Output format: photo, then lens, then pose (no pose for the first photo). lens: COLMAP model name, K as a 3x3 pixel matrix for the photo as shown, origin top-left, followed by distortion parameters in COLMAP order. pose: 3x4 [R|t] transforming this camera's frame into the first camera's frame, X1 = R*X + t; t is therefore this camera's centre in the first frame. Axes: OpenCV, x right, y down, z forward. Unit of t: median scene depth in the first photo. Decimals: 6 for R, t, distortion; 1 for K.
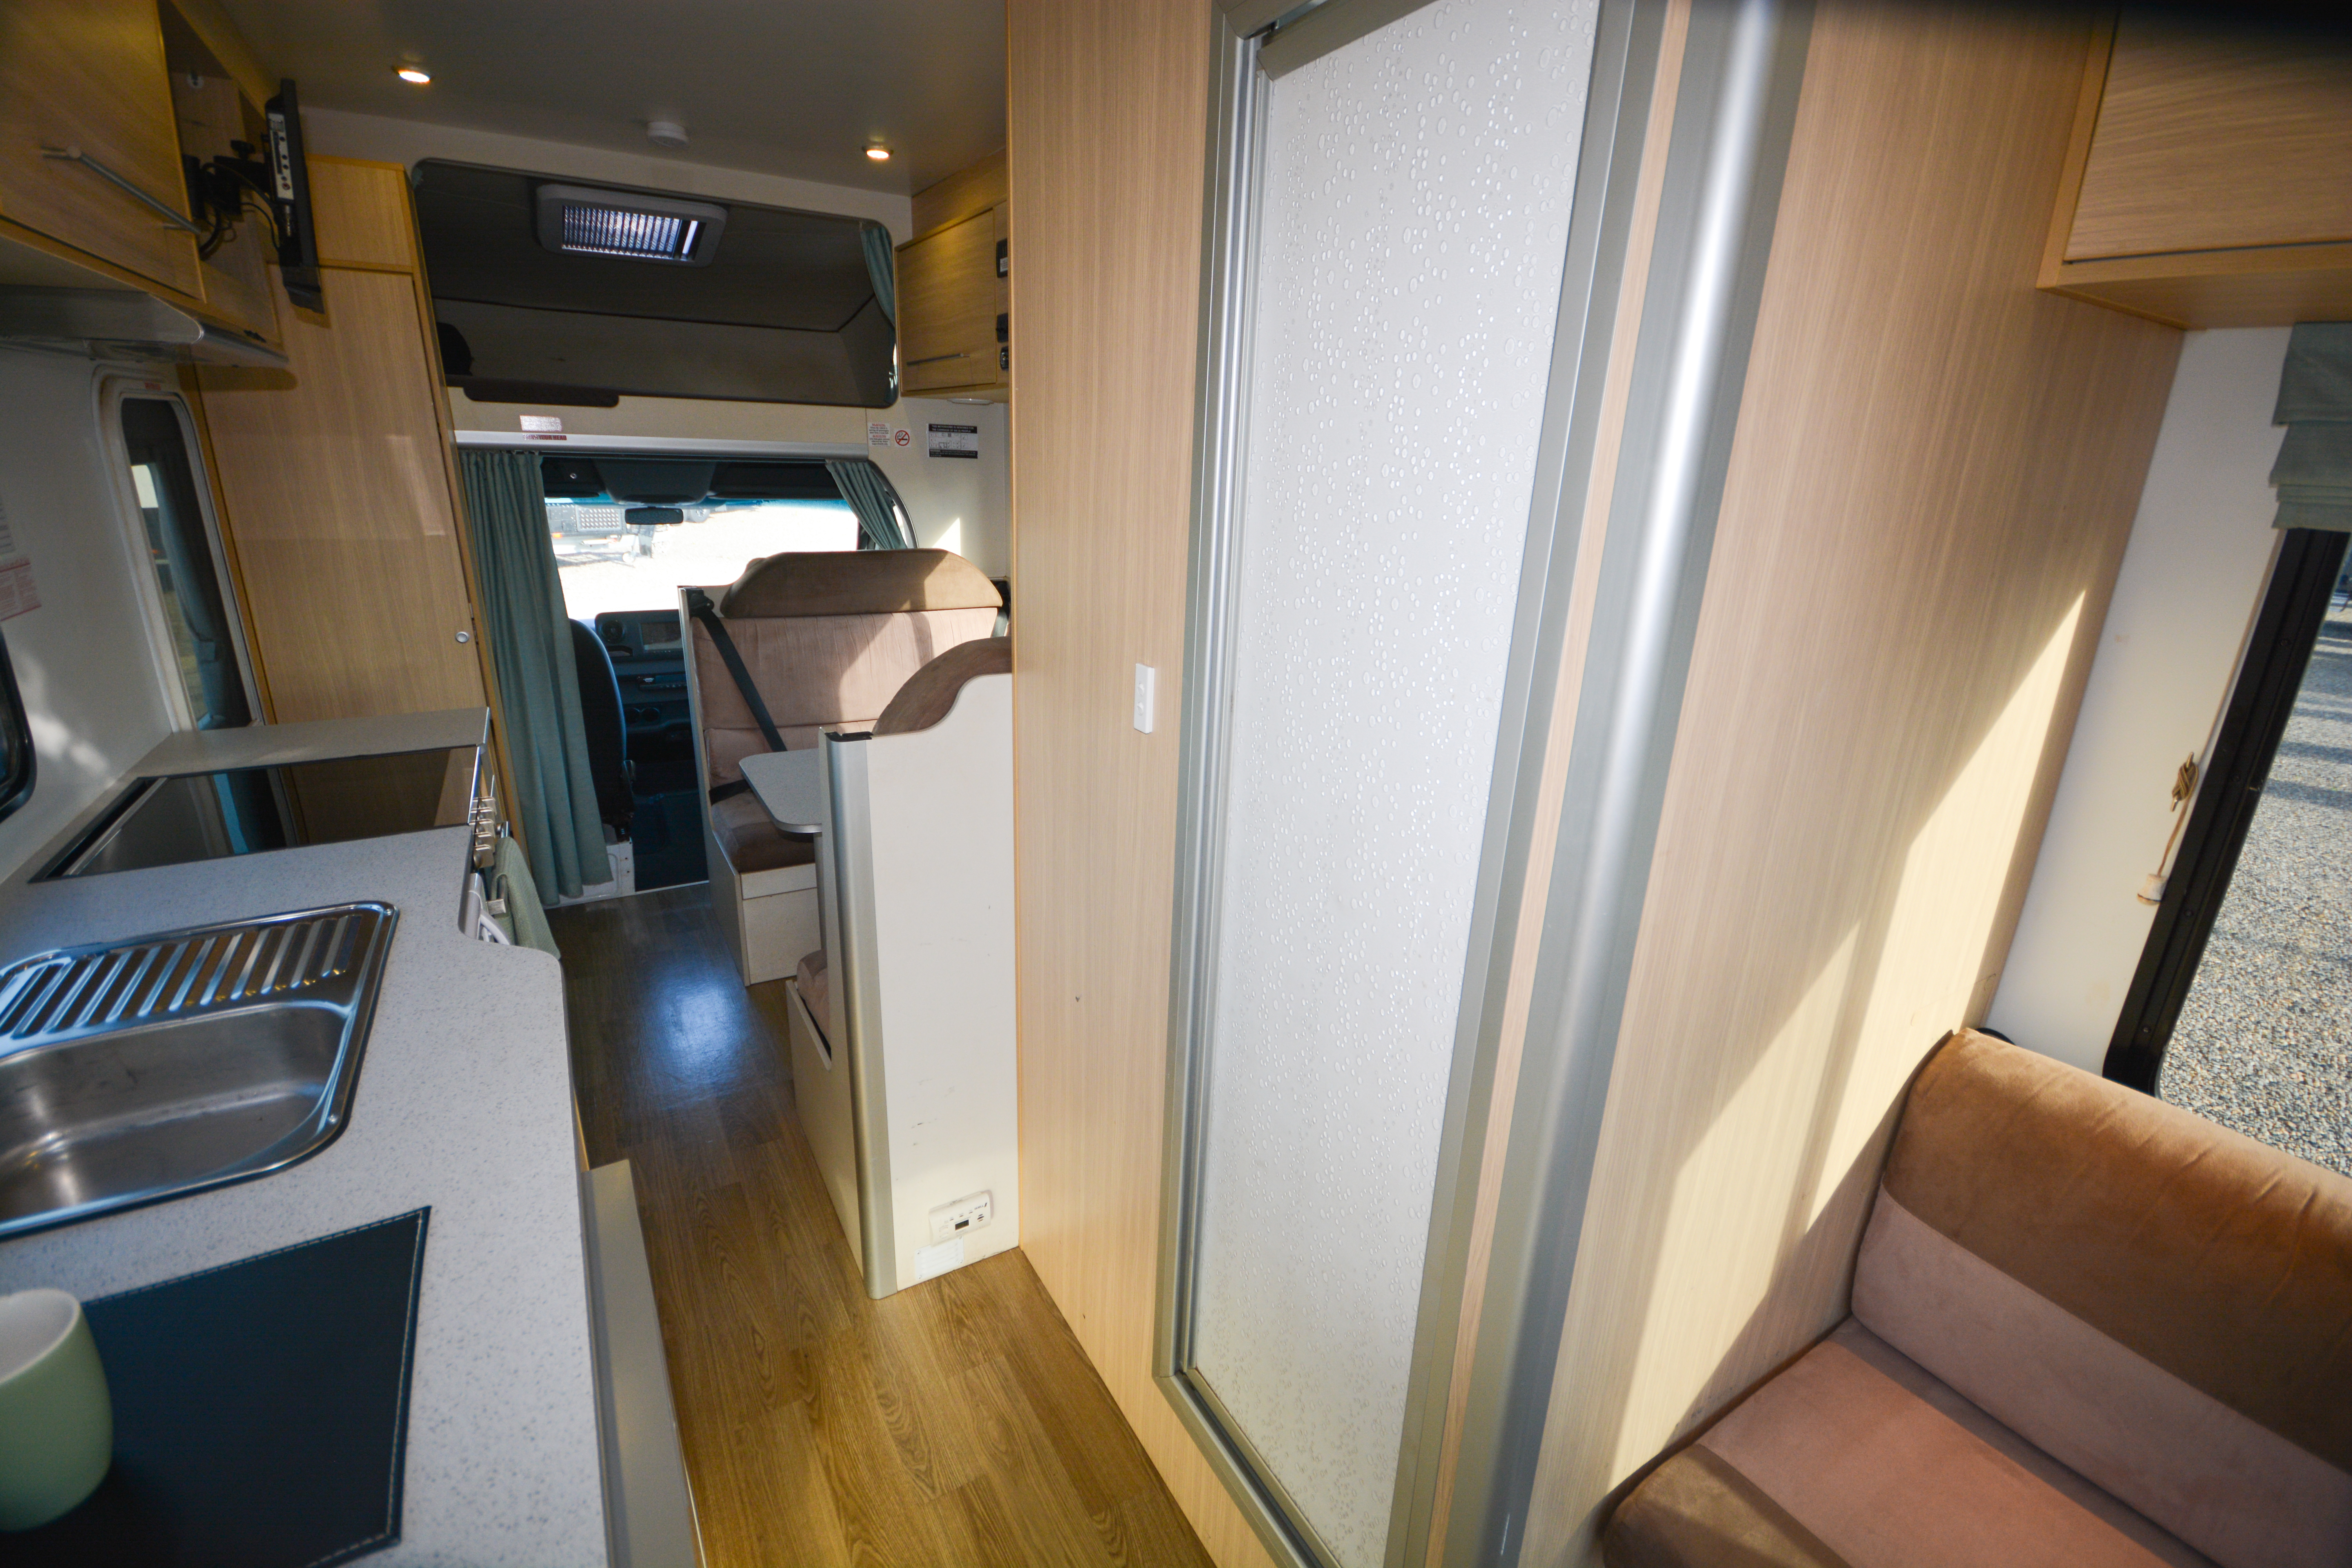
lens RADIAL K [[1024.6, 0, 1165.4], [0, 1024.6, 782.9], [0, 0, 1]] dist [0.002670, -0.005939]
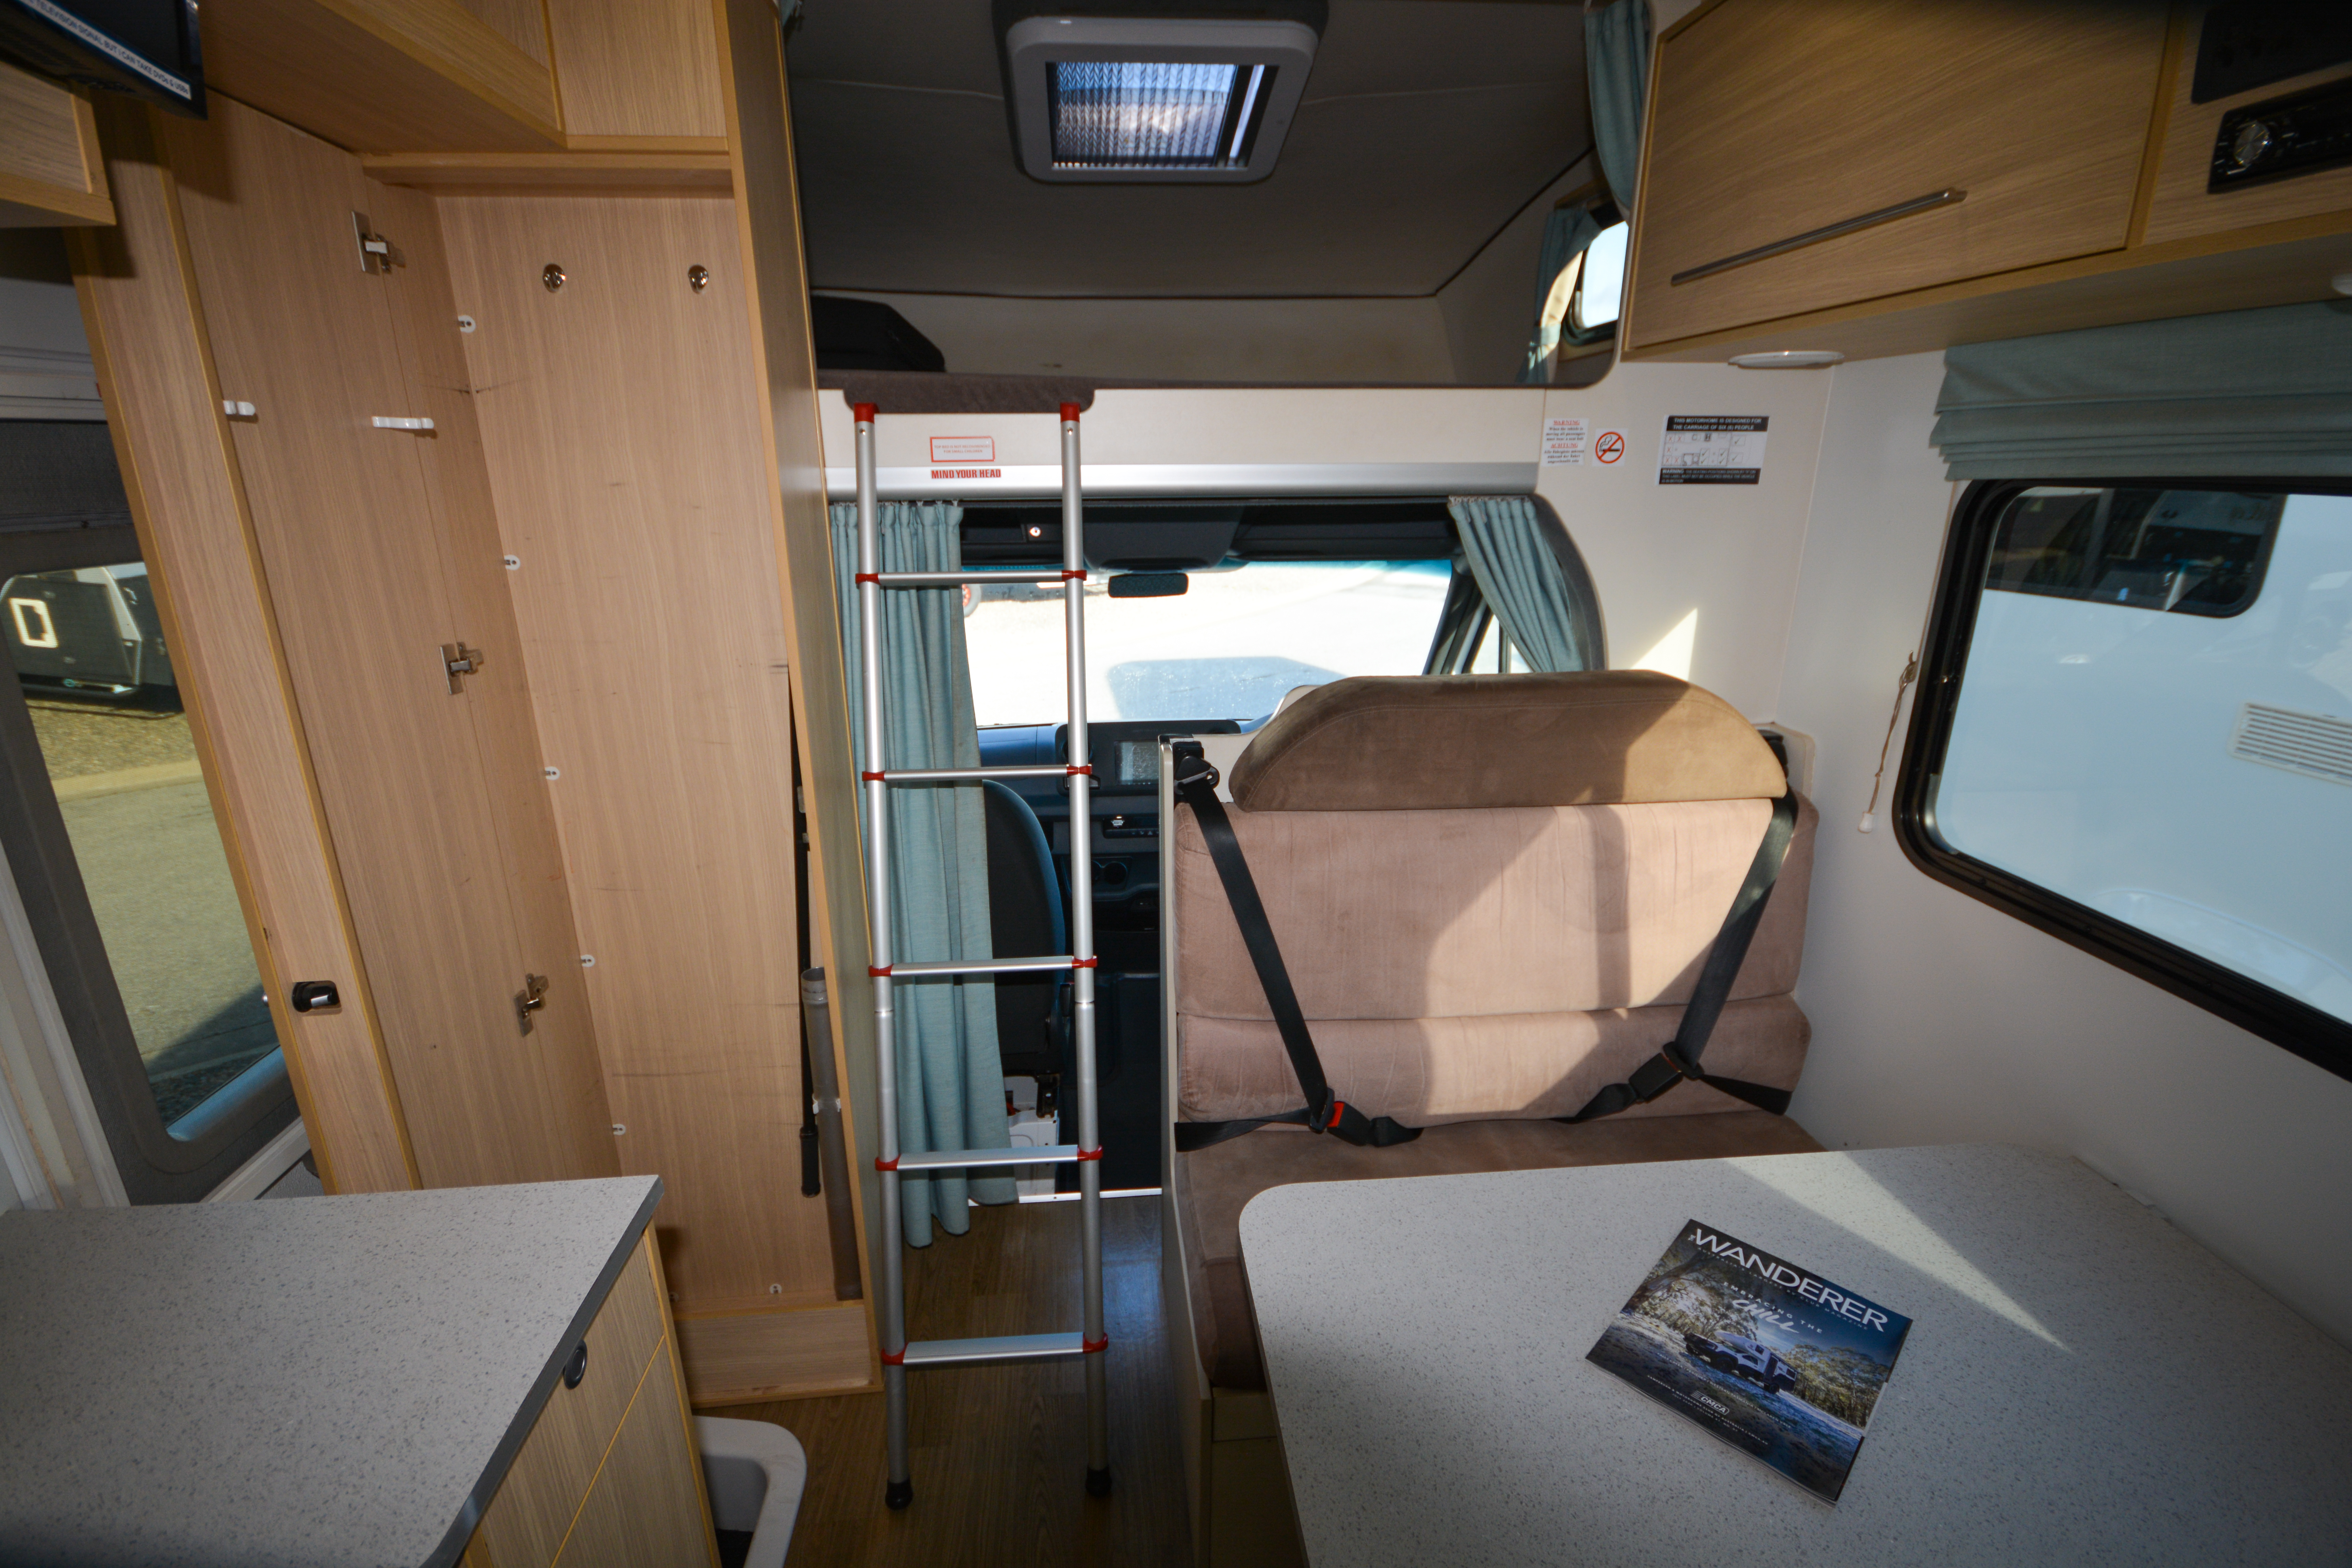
lens RADIAL K [[1024.6, 0, 1165.4], [0, 1024.6, 782.9], [0, 0, 1]] dist [0.002670, -0.005939]
pose [[0.897246, 0.093973, -0.431415, -0.235042], [-0.101642, 0.994807, 0.005299, -0.169553], [0.429672, 0.039095, 0.902138, 0.507656]]
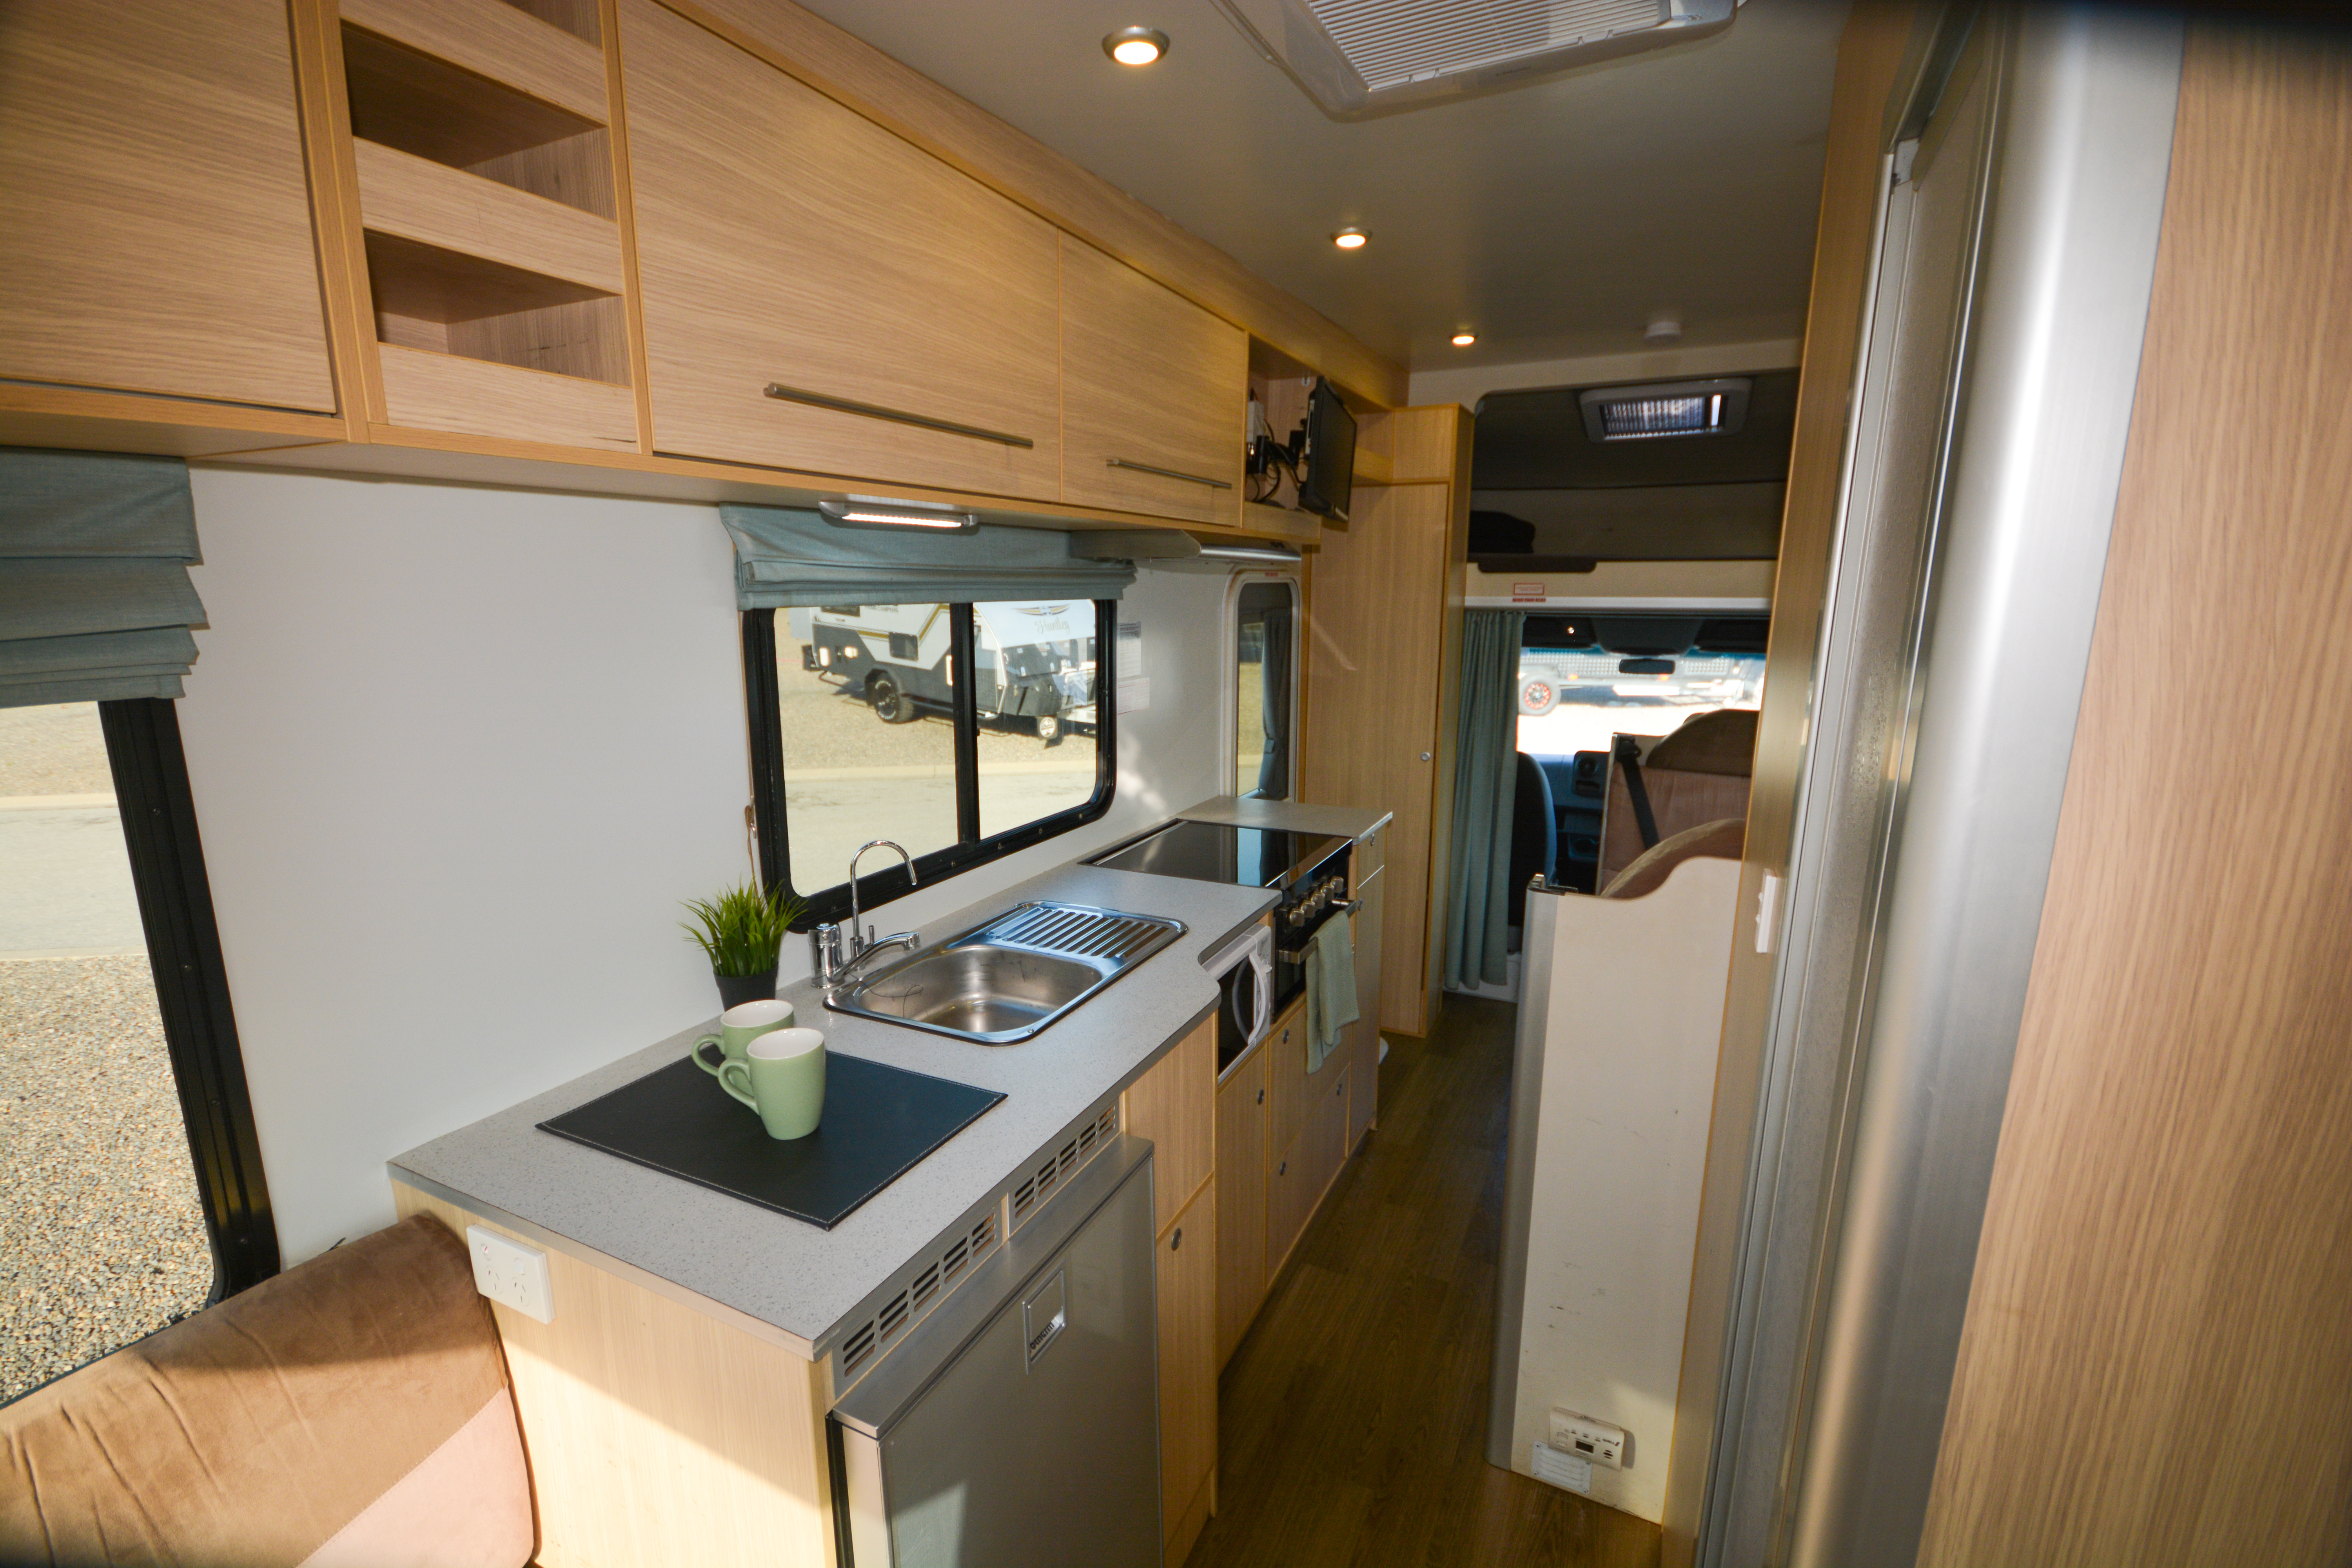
lens RADIAL K [[1018.8, 0, 1176.0], [0, 1018.8, 784.0], [0, 0, 1]] dist [-0.007919, -0.000811]
pose [[0.541867, 0.131931, -0.830045, 0.158827], [-0.240996, 0.970521, -0.003068, -0.026925], [0.805171, 0.201700, 0.557688, 0.055774]]
